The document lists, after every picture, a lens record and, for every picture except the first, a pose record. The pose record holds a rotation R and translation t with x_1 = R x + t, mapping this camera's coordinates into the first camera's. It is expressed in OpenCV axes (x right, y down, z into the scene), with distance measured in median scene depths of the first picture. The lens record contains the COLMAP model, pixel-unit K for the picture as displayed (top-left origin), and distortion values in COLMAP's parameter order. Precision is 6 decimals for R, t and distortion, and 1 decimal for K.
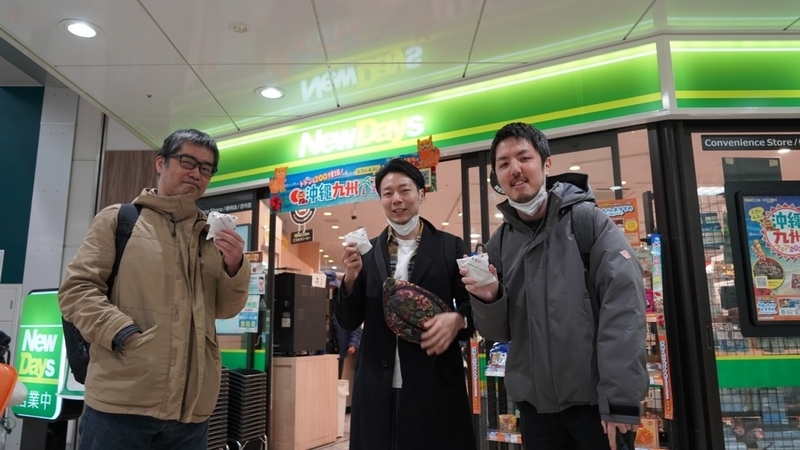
lens RADIAL K [[545.9, 0, 391.7], [0, 545.9, 229.8], [0, 0, 1]] dist [-0.021305, 0.012410]
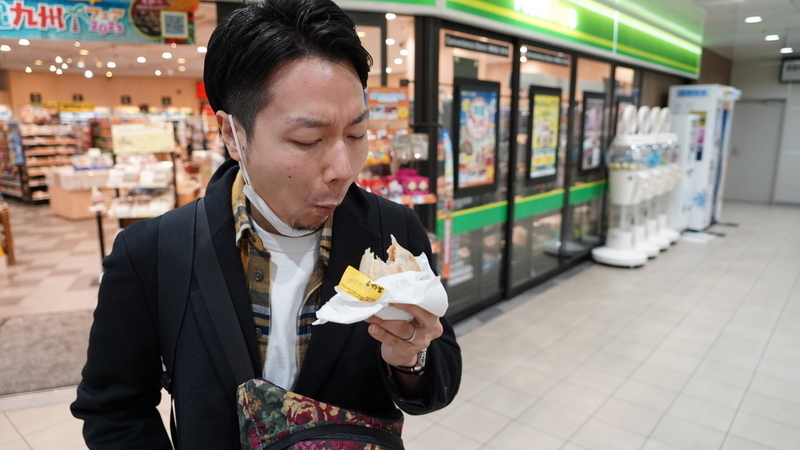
lens RADIAL K [[545.9, 0, 398.3], [0, 545.9, 223.6], [0, 0, 1]] dist [-0.021305, 0.012410]
pose [[0.662851, -0.129380, 0.737489, -0.317153], [-0.138124, 0.946925, 0.290266, -0.088395], [-0.735902, -0.294268, 0.609799, 0.196680]]
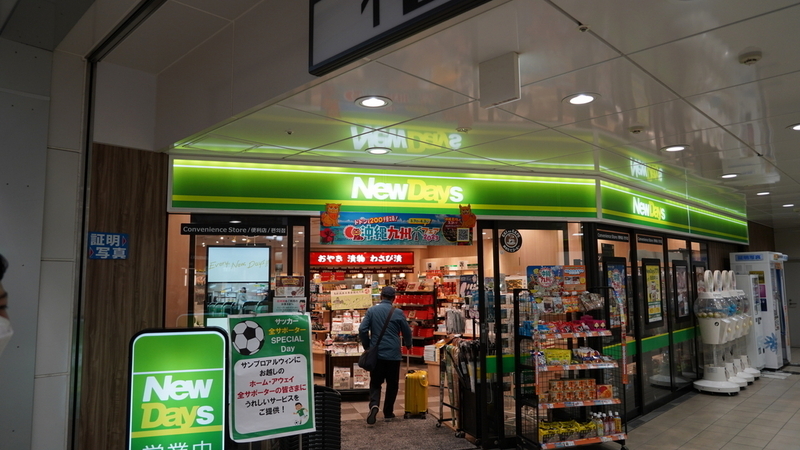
lens RADIAL K [[545.9, 0, 396.2], [0, 545.9, 222.2], [0, 0, 1]] dist [-0.021305, 0.012410]
pose [[0.709579, 0.074394, 0.700687, -0.977873], [-0.115568, 0.993232, 0.011581, -0.114145], [-0.695084, -0.089194, 0.713374, 0.116301]]
